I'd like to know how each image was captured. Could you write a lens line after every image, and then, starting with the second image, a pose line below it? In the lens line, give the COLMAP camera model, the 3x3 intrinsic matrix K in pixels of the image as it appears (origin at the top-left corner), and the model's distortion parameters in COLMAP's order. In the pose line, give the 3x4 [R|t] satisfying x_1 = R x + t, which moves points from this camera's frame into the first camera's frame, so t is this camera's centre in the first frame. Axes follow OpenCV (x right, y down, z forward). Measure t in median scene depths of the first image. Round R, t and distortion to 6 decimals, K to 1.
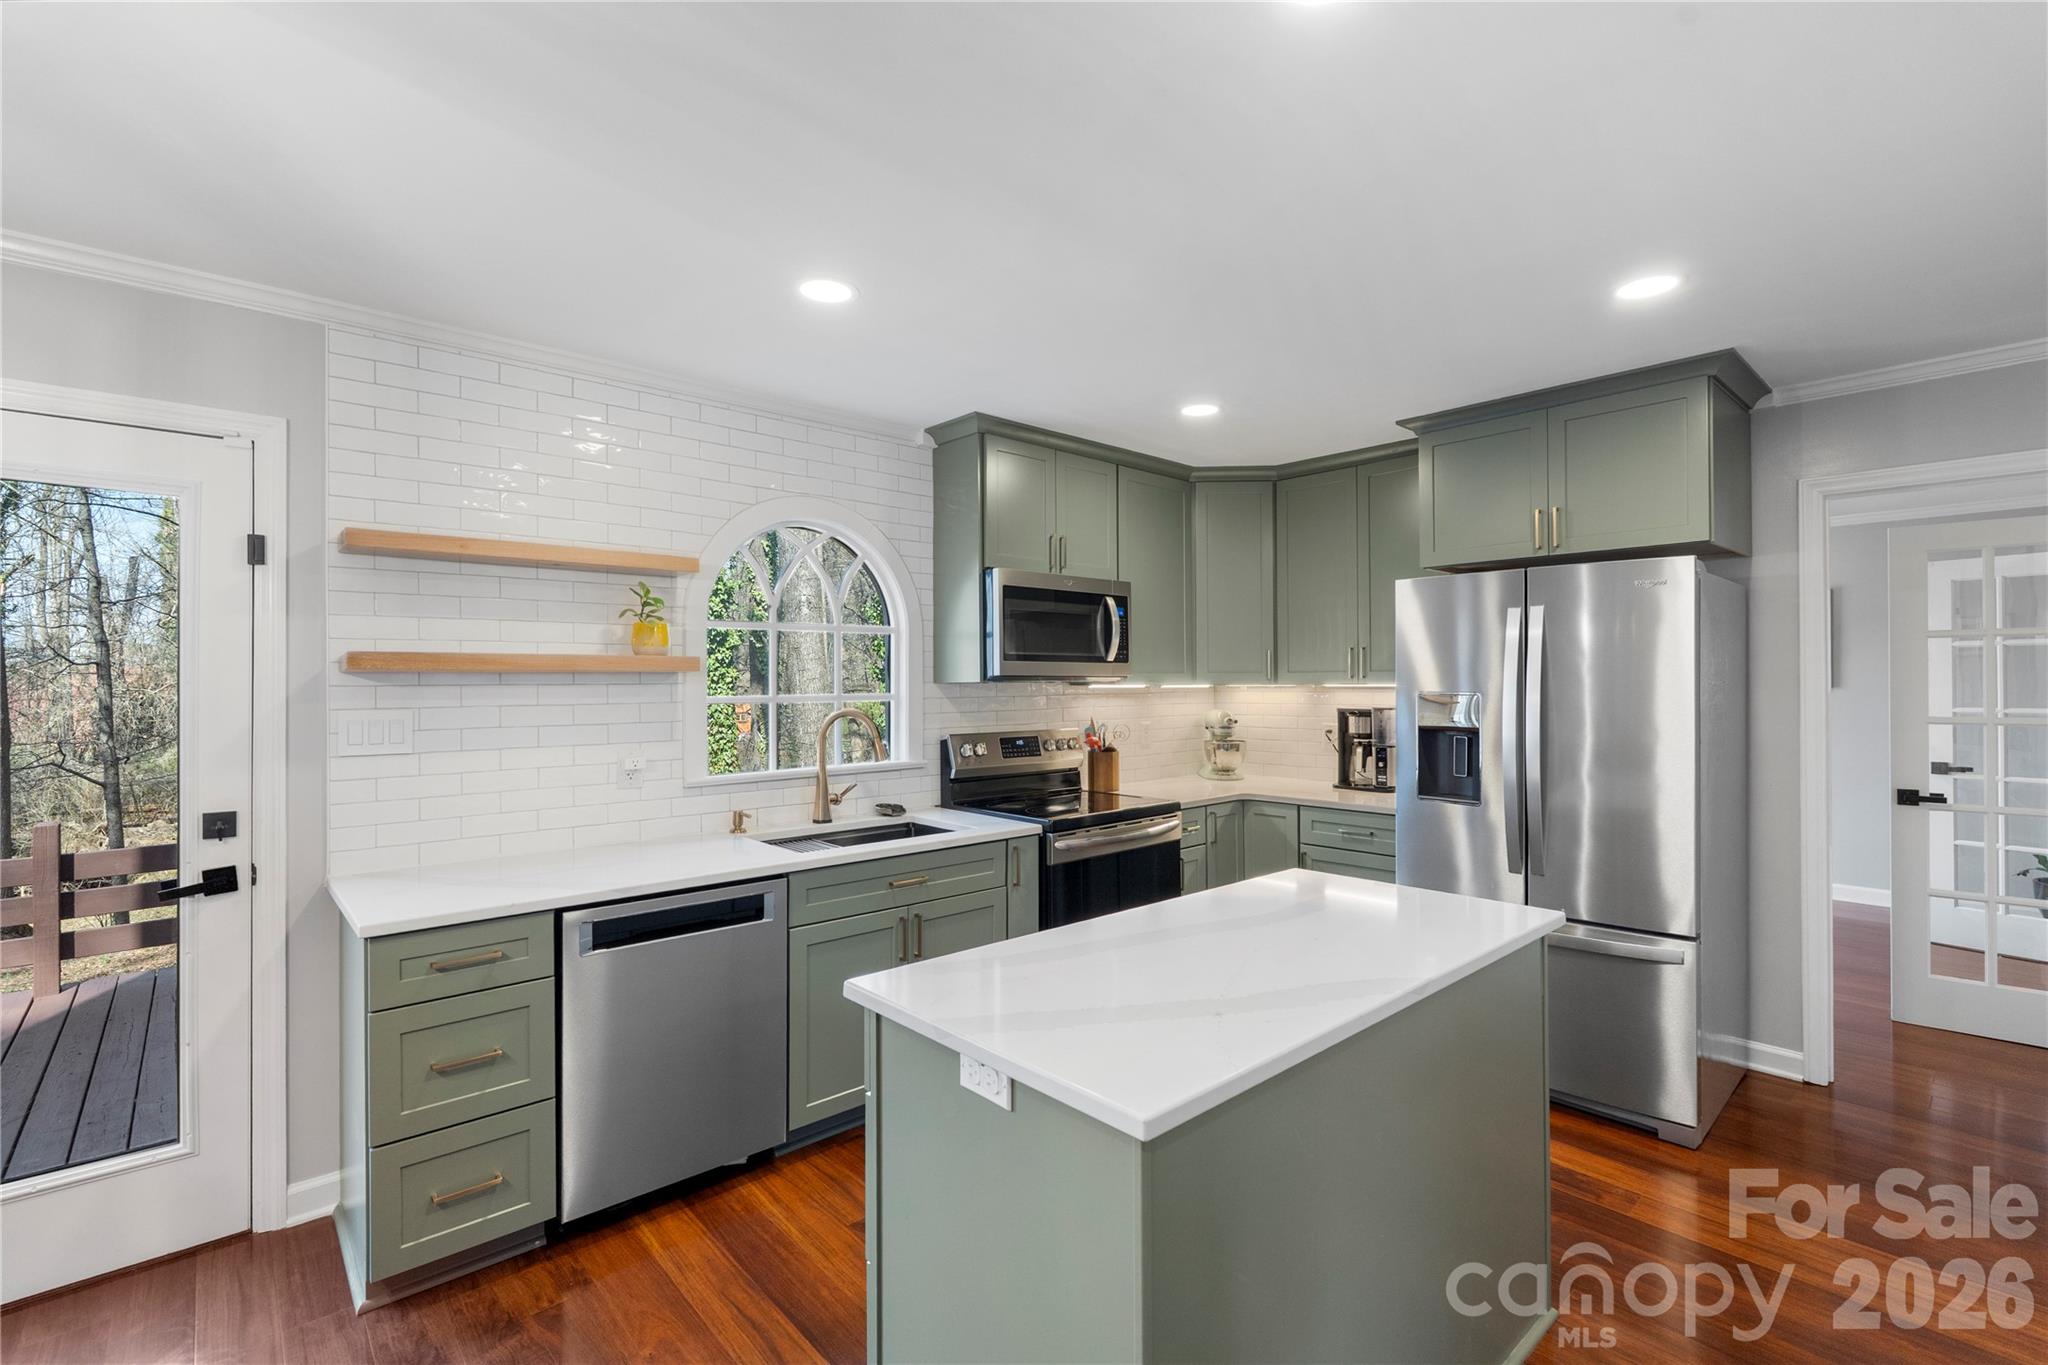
lens RADIAL K [[904.9, 0, 1014.6], [0, 904.9, 676.8], [0, 0, 1]] dist [-0.003689, -0.000696]
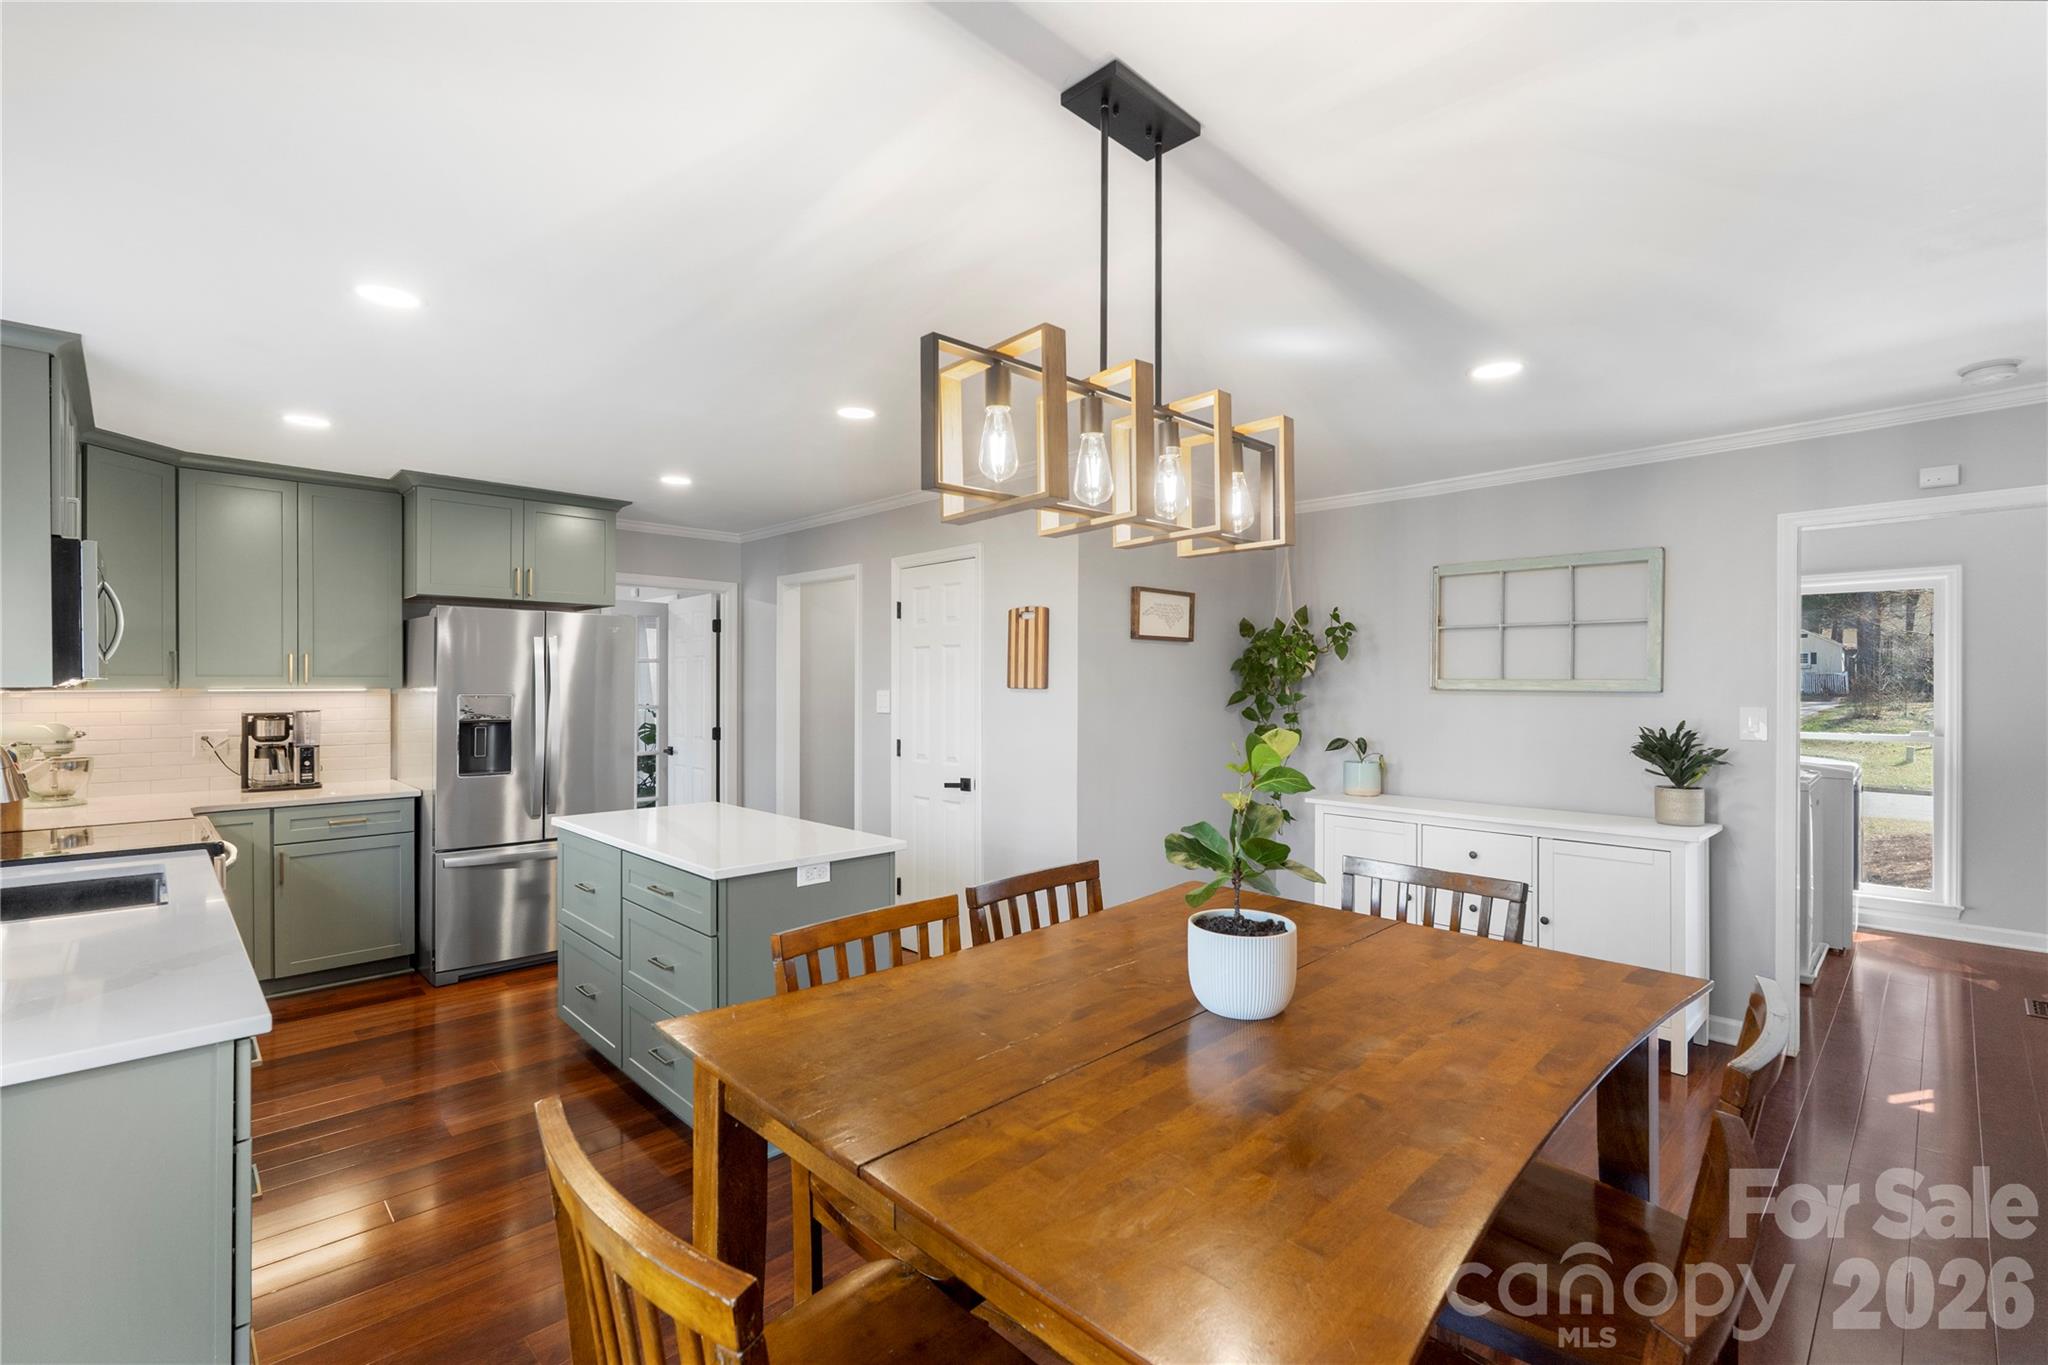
lens RADIAL K [[904.9, 0, 1025.4], [0, 904.9, 685.1], [0, 0, 1]] dist [-0.003689, -0.000696]
pose [[-0.047278, 0.002148, 0.998879, -0.963135], [-0.006309, 0.999977, -0.002449, 0.001565], [-0.998862, -0.006417, -0.047263, 0.268948]]
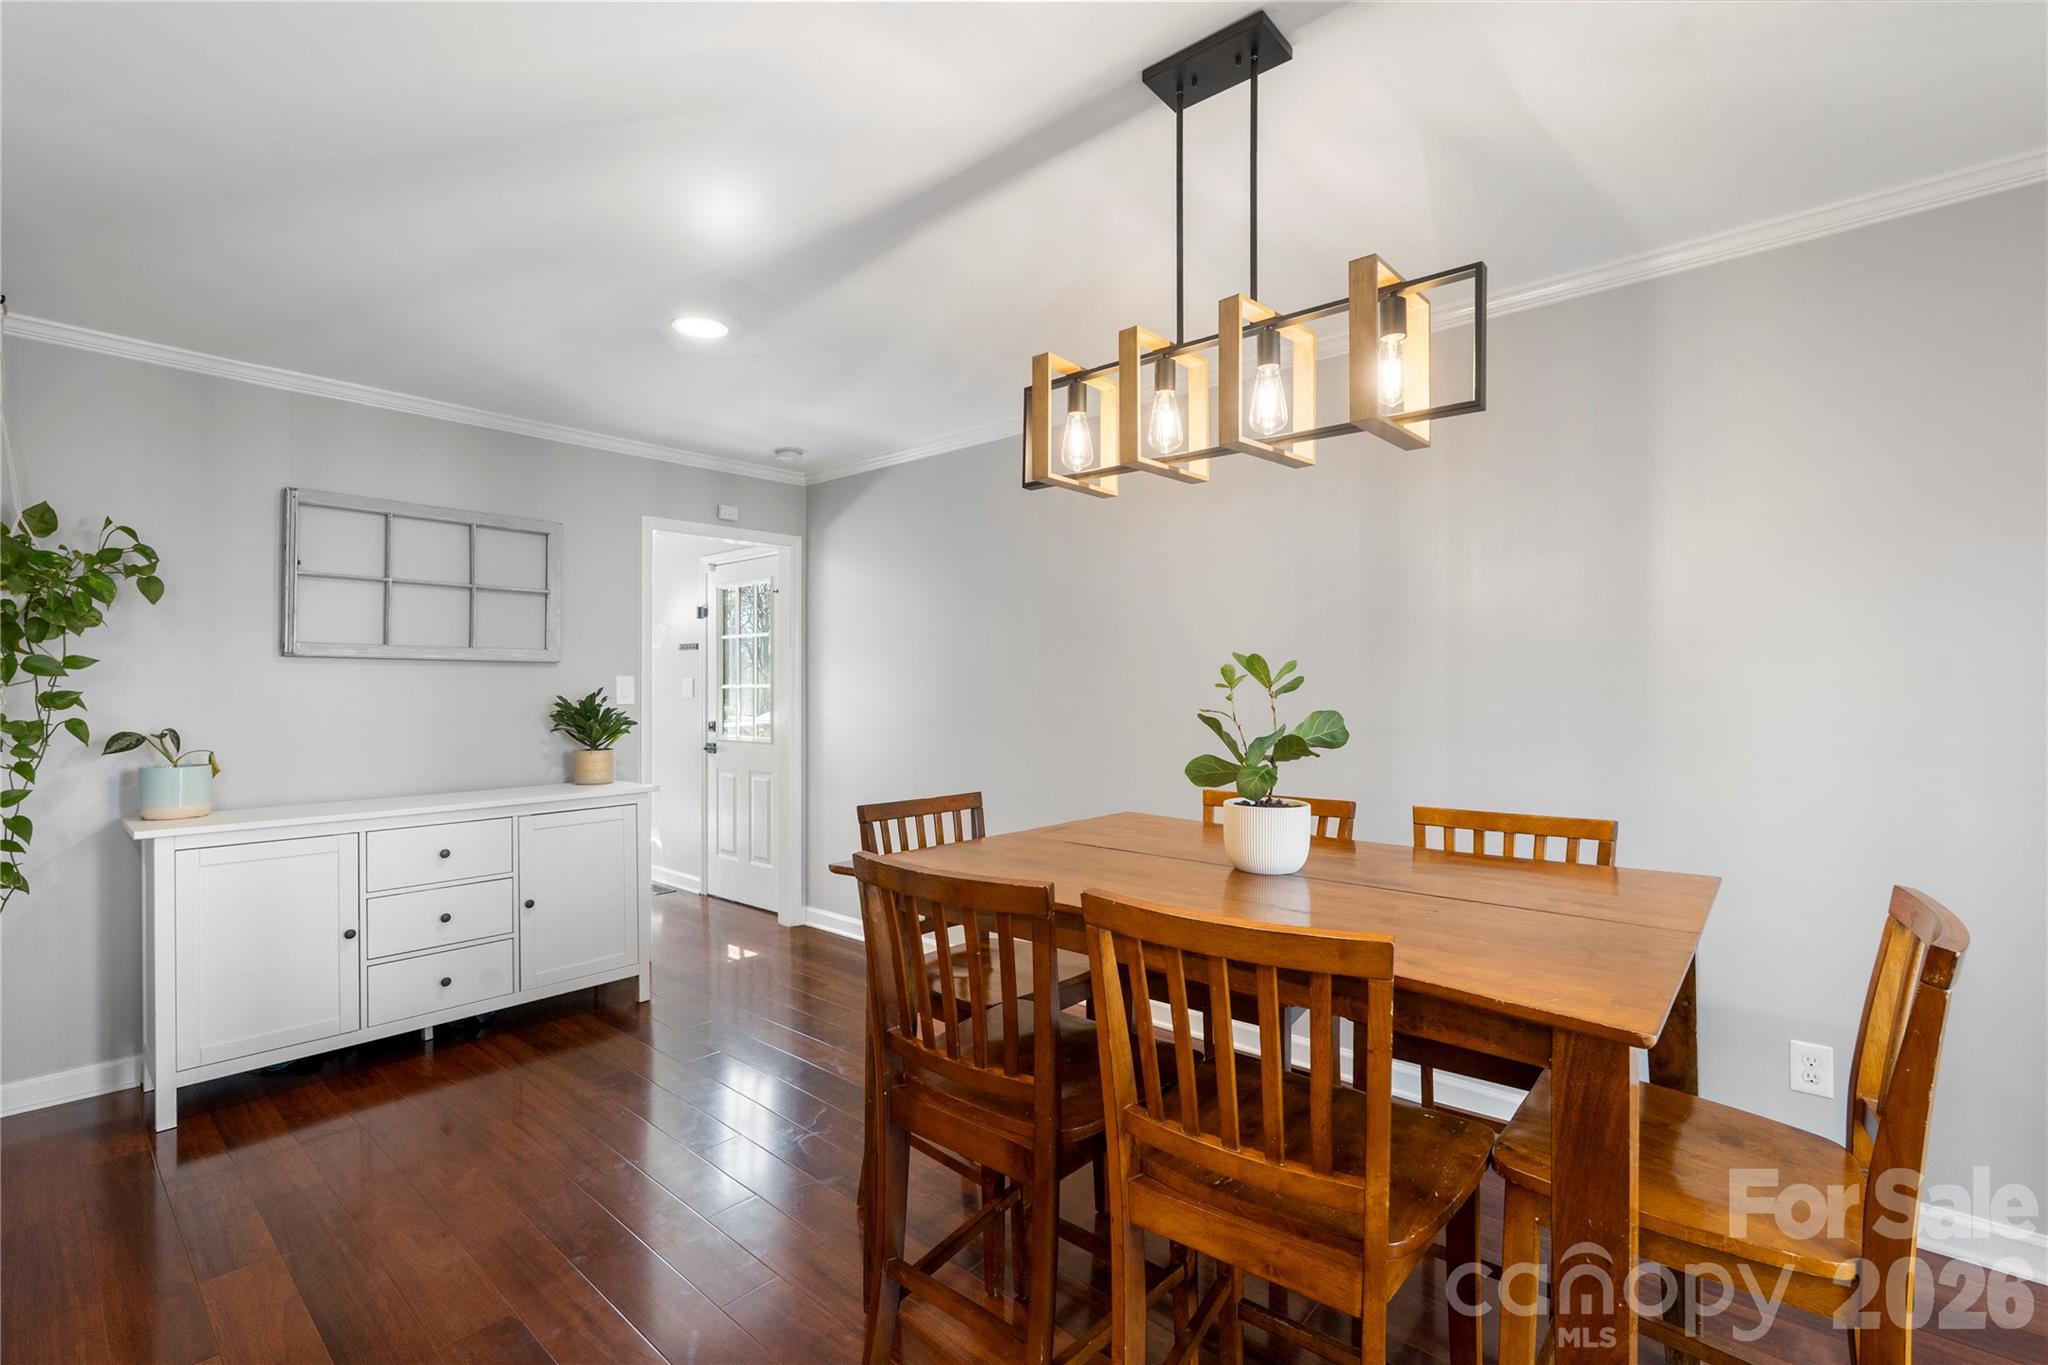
lens RADIAL K [[904.9, 0, 1030.4], [0, 904.9, 684.4], [0, 0, 1]] dist [-0.003689, -0.000696]
pose [[-0.991894, 0.004169, -0.126996, -0.264306], [0.005308, 0.999949, -0.008635, 0.049601], [0.126953, -0.009239, -0.991866, 0.711376]]
